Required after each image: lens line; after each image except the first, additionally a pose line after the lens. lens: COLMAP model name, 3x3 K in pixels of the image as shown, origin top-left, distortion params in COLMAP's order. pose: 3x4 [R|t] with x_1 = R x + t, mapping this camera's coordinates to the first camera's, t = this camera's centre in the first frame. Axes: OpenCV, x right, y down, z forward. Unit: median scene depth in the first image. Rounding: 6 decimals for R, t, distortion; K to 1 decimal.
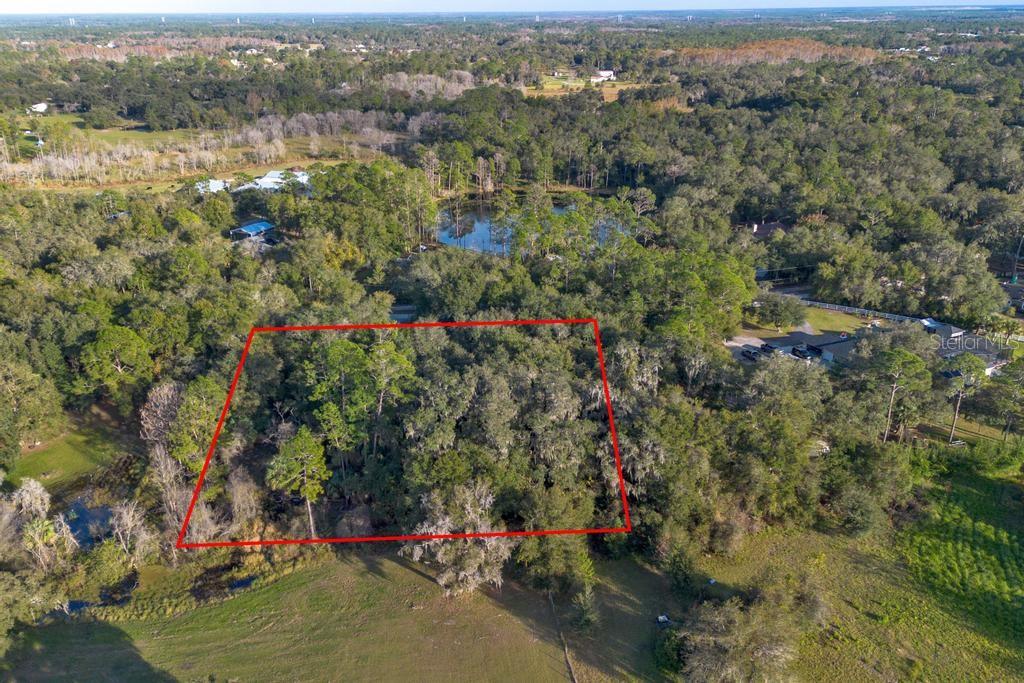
lens RADIAL K [[875.3, 0, 510.9], [0, 875.3, 342.6], [0, 0, 1]] dist [0.039519, -0.043629]
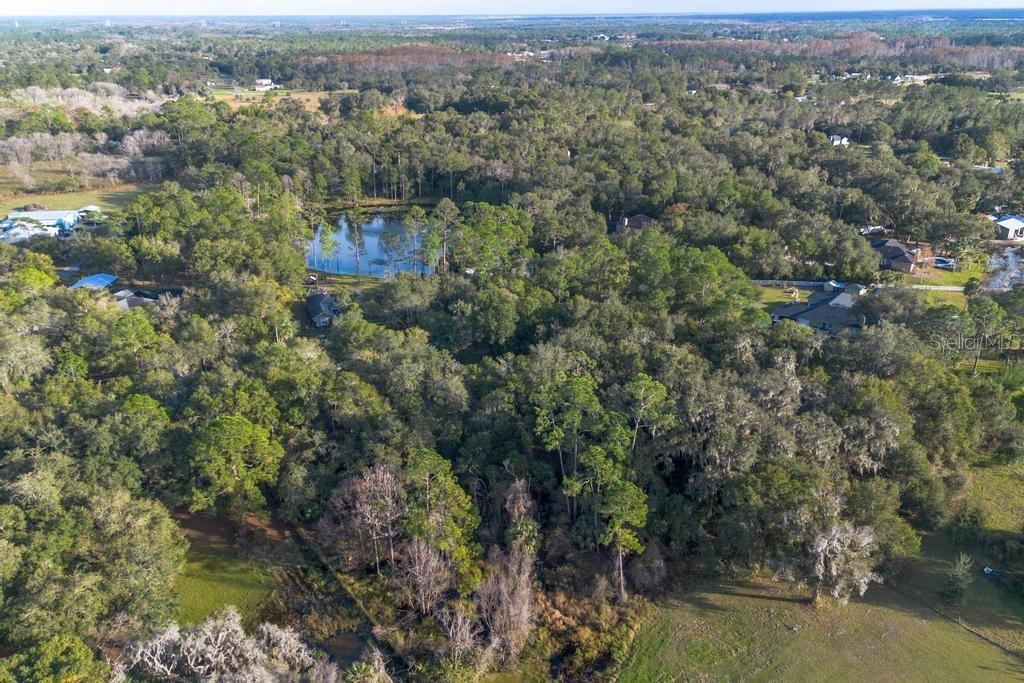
lens RADIAL K [[875.3, 0, 511.8], [0, 875.3, 340.6], [0, 0, 1]] dist [0.039519, -0.043629]
pose [[0.890720, -0.157013, 0.426573, -0.244384], [0.160304, 0.986658, 0.028441, -0.029562], [-0.425348, 0.043049, 0.904006, 0.076240]]
